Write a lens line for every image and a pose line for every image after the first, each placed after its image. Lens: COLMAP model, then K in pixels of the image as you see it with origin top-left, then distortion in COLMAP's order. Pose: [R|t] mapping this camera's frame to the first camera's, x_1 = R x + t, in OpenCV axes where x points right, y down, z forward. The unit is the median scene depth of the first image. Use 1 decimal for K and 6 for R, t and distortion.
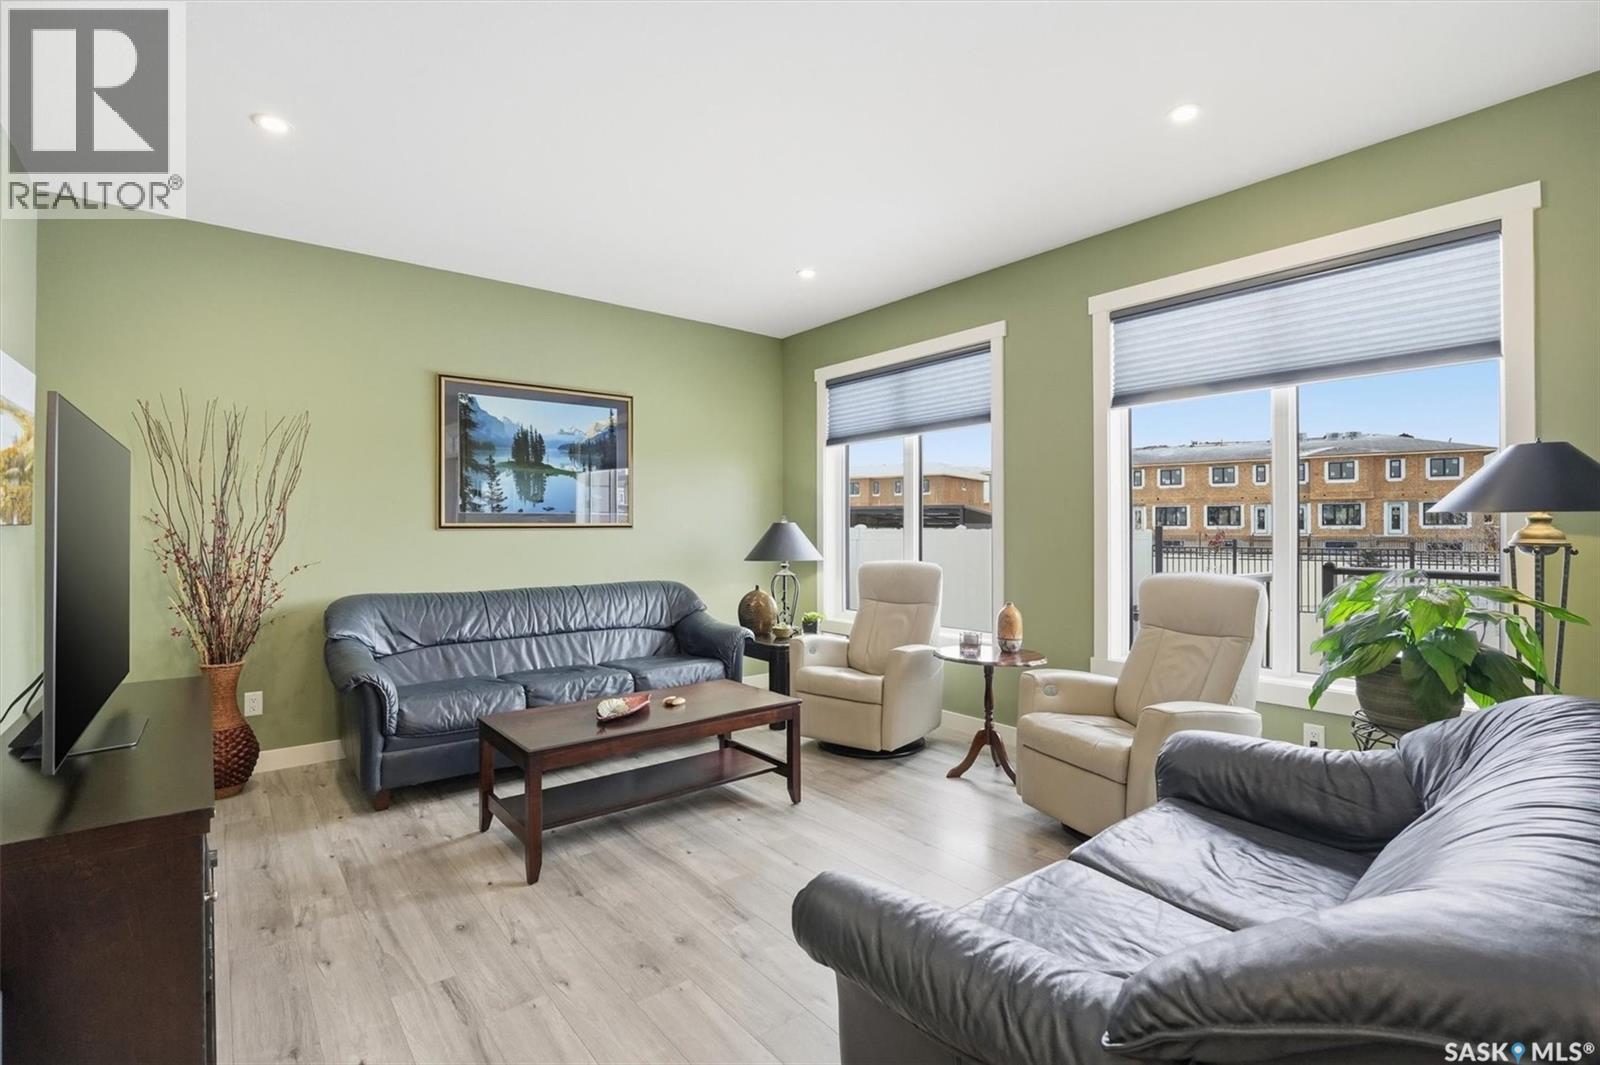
lens RADIAL K [[720.9, 0, 800.0], [0, 720.9, 532.5], [0, 0, 1]] dist [-0.034157, -0.000314]
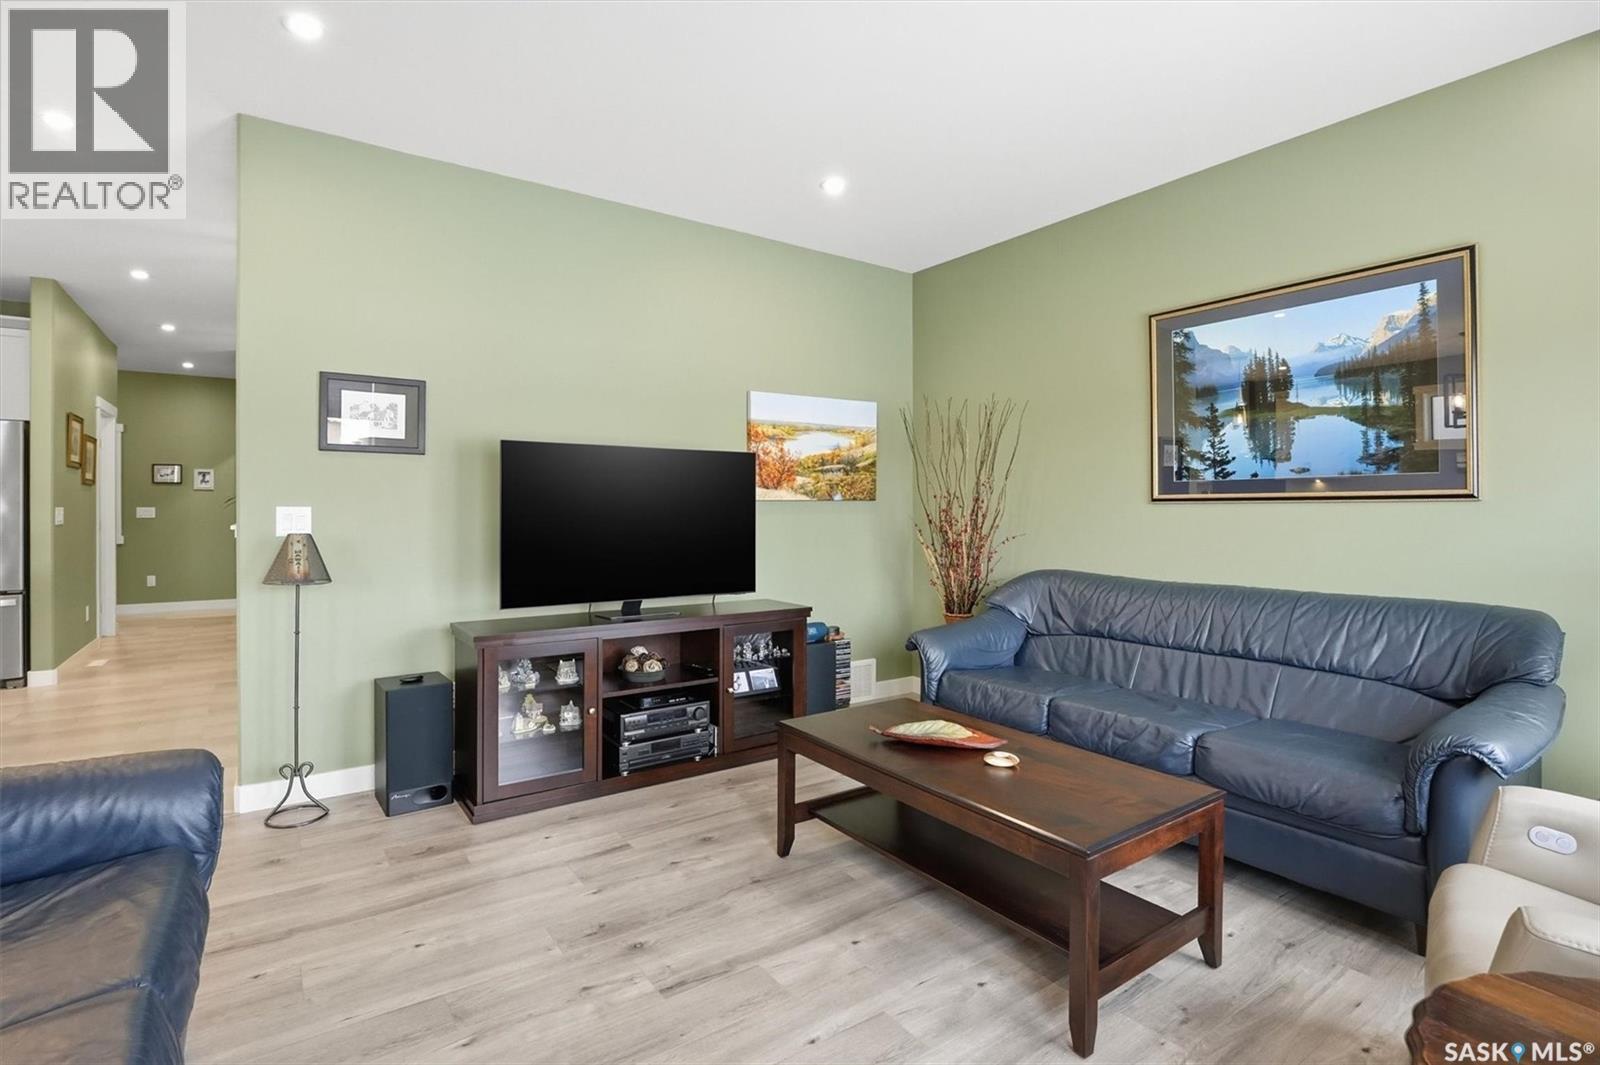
lens RADIAL K [[752.2, 0, 800.0], [0, 752.2, 532.5], [0, 0, 1]] dist [-0.033789, 0.000258]
pose [[-0.071012, 0.034713, -0.996871, 0.382786], [-0.001302, 0.999390, 0.034893, 0.000561], [0.997475, 0.003776, -0.070924, 0.641416]]
